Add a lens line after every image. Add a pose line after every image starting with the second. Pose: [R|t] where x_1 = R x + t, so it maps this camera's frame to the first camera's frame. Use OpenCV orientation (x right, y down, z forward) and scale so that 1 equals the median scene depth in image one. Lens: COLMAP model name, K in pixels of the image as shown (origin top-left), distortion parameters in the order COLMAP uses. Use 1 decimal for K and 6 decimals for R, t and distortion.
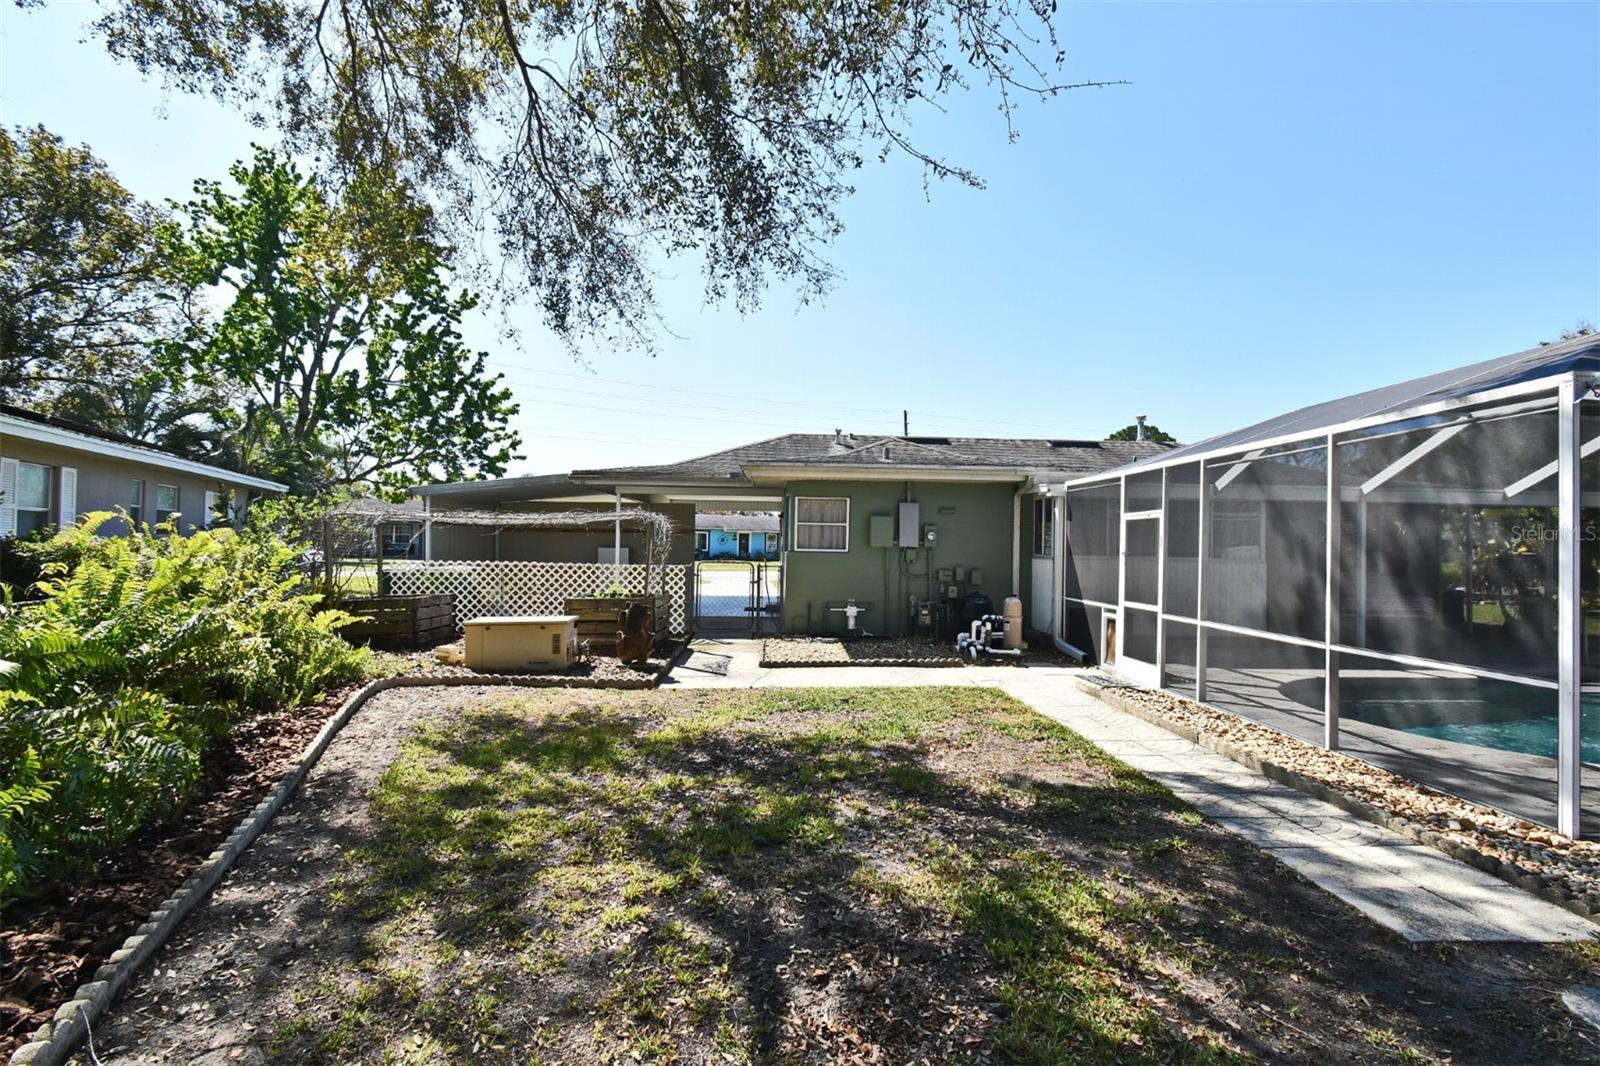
lens RADIAL K [[709.9, 0, 795.7], [0, 709.9, 533.7], [0, 0, 1]] dist [0.003977, -0.003632]
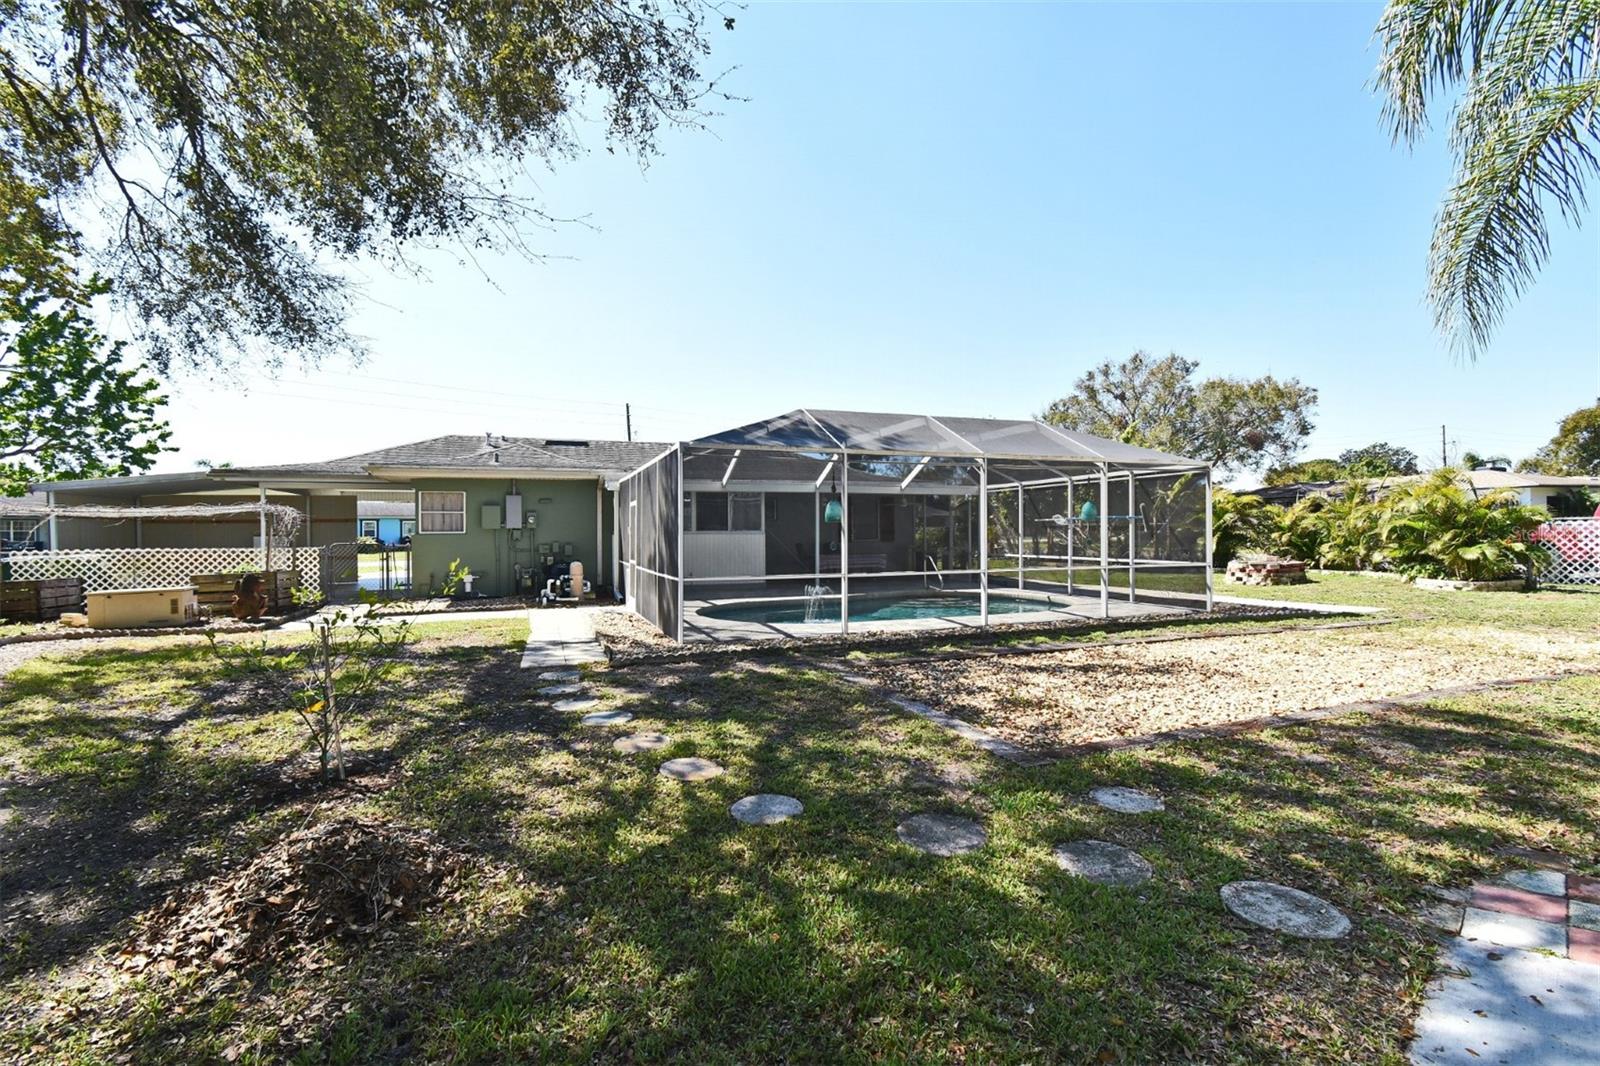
lens RADIAL K [[709.9, 0, 795.7], [0, 709.9, 533.7], [0, 0, 1]] dist [0.003977, -0.003632]
pose [[0.948598, -0.025412, 0.315461, 0.164591], [0.018897, 0.999541, 0.023696, 0.004829], [-0.315918, -0.016517, 0.948643, -0.294102]]
